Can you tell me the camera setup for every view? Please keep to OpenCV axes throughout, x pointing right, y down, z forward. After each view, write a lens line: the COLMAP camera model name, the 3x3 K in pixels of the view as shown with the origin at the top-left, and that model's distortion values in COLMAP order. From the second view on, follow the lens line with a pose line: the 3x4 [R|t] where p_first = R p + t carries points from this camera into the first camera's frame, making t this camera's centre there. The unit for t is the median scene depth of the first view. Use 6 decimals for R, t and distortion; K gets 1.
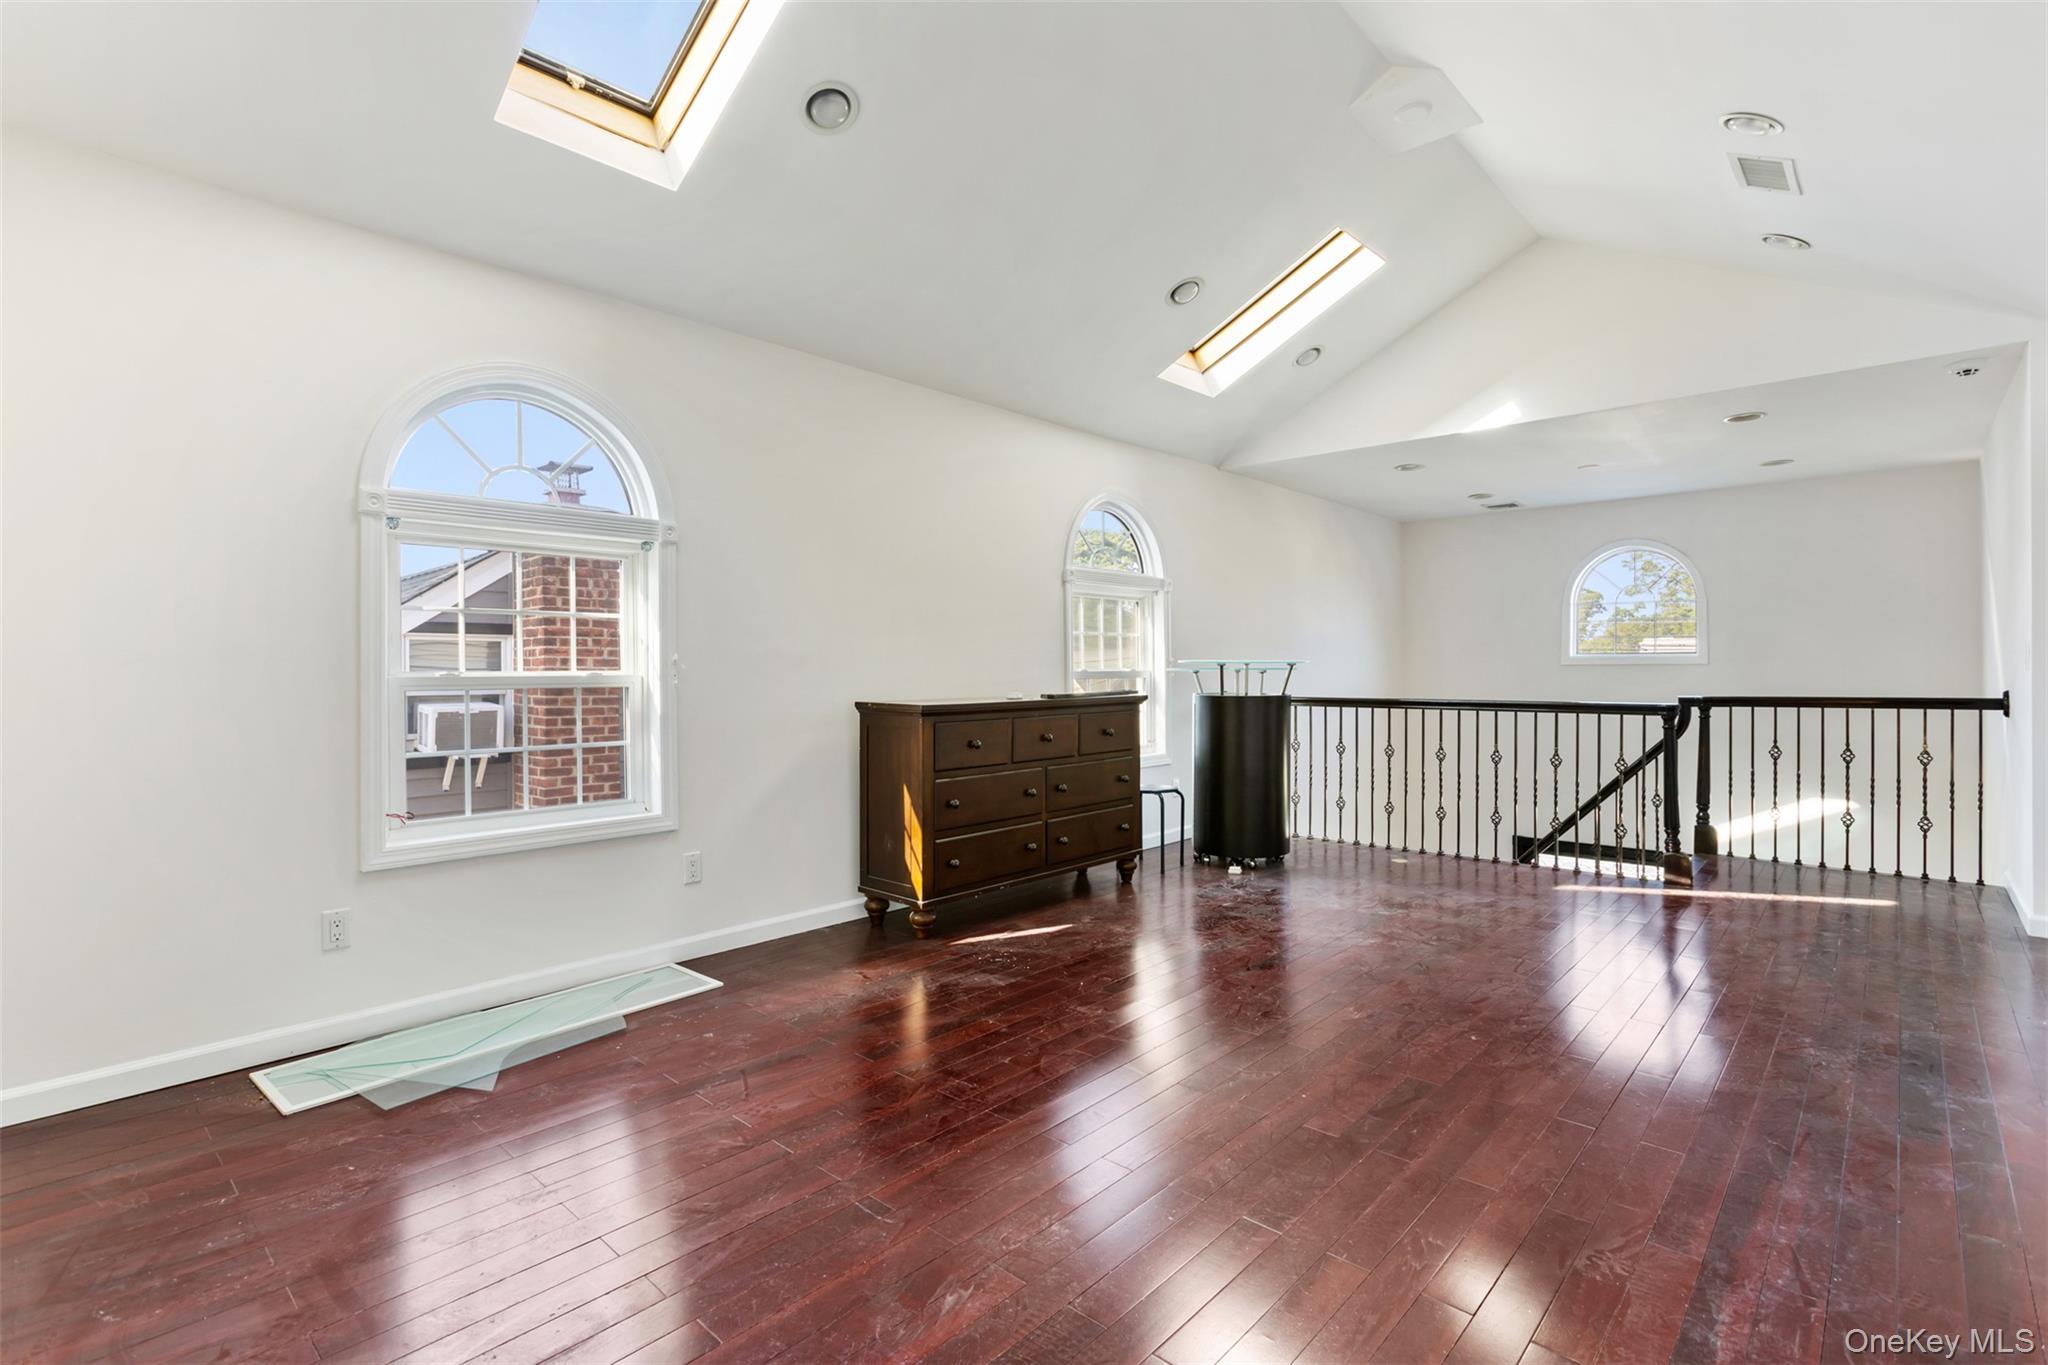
lens RADIAL K [[976.1, 0, 1020.5], [0, 976.1, 676.3], [0, 0, 1]] dist [-0.002392, 0.000536]
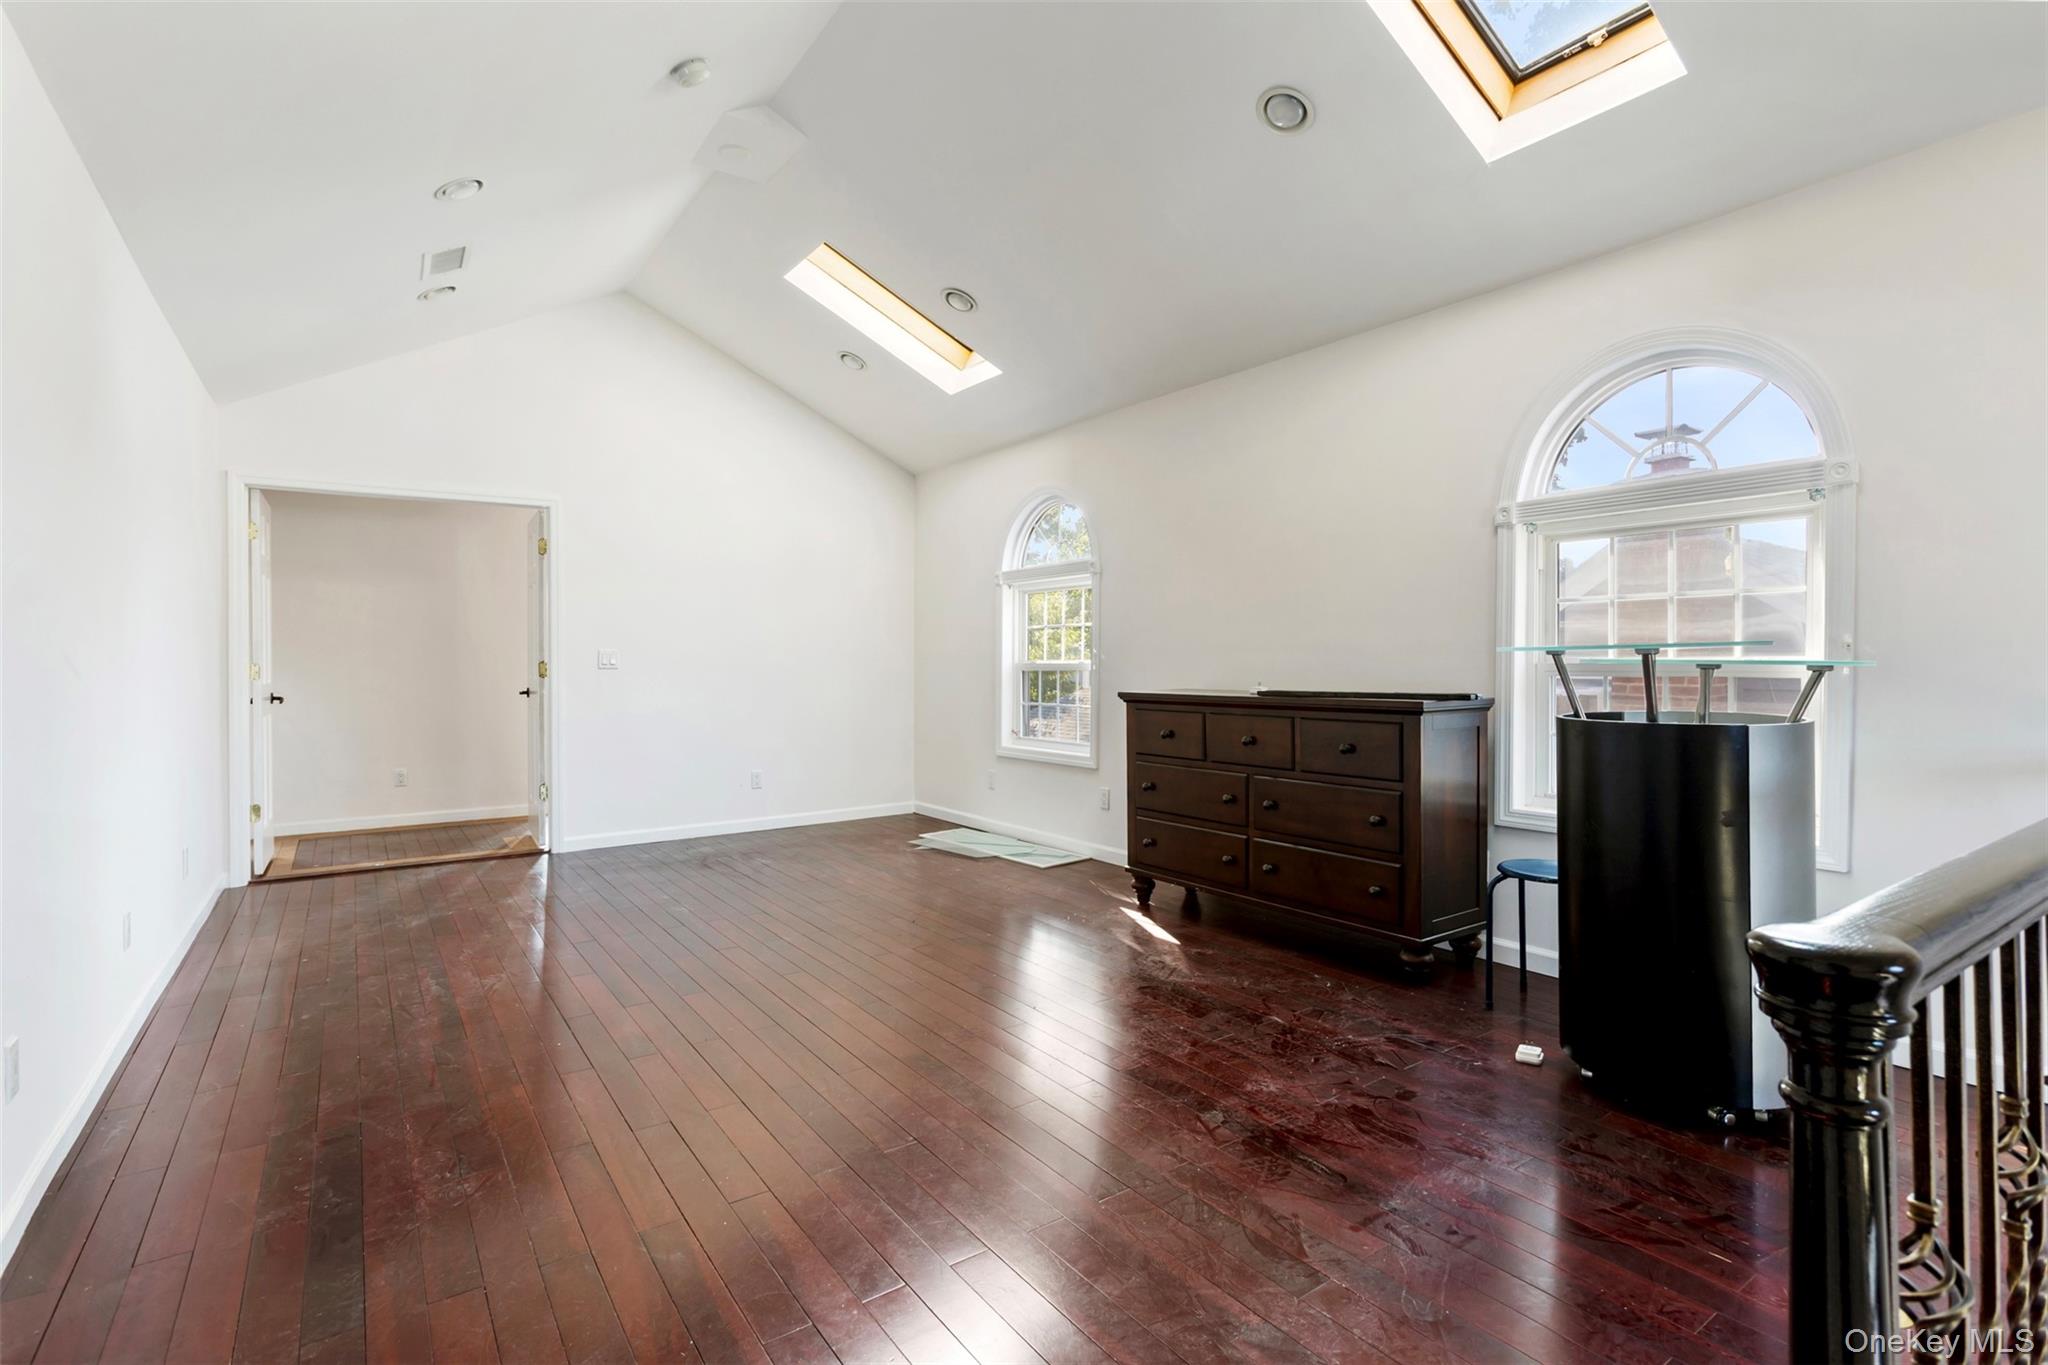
lens RADIAL K [[976.1, 0, 1016.5], [0, 976.1, 664.8], [0, 0, 1]] dist [-0.002392, 0.000536]
pose [[-0.233108, 0.009128, -0.972408, 0.603676], [0.002013, 0.999958, 0.008904, -0.007756], [0.972449, 0.000118, -0.233117, 0.665407]]
